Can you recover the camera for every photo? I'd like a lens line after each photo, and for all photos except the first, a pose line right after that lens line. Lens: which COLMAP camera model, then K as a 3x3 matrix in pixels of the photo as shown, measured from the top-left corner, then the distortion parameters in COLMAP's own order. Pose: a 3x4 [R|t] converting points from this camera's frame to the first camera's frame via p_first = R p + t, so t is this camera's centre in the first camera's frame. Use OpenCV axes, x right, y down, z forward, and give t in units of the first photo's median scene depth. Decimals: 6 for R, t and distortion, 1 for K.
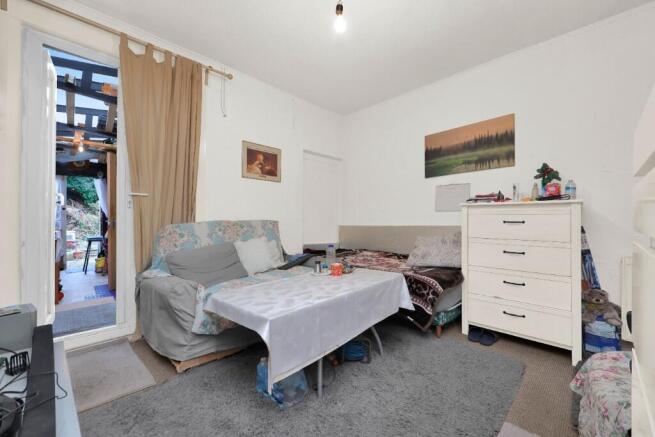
lens RADIAL K [[266.4, 0, 330.8], [0, 266.4, 221.4], [0, 0, 1]] dist [0.001022, 0.000072]
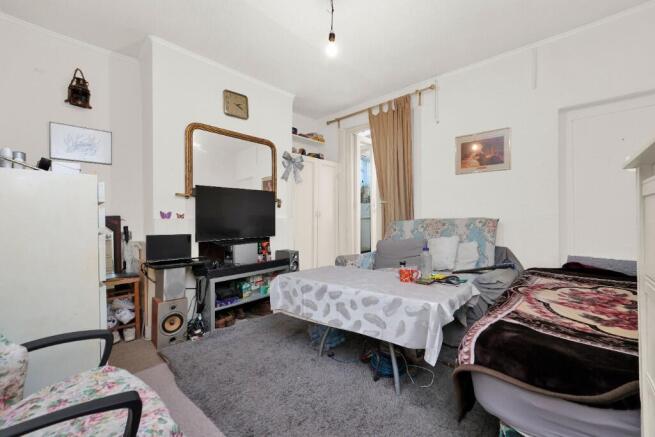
lens RADIAL K [[262.8, 0, 335.9], [0, 262.8, 217.6], [0, 0, 1]] dist [-0.001533, -0.000349]
pose [[0.050572, -0.004482, -0.998710, 0.471953], [0.002575, 0.999987, -0.004358, -0.002840], [0.998717, -0.002352, 0.050583, 0.385672]]
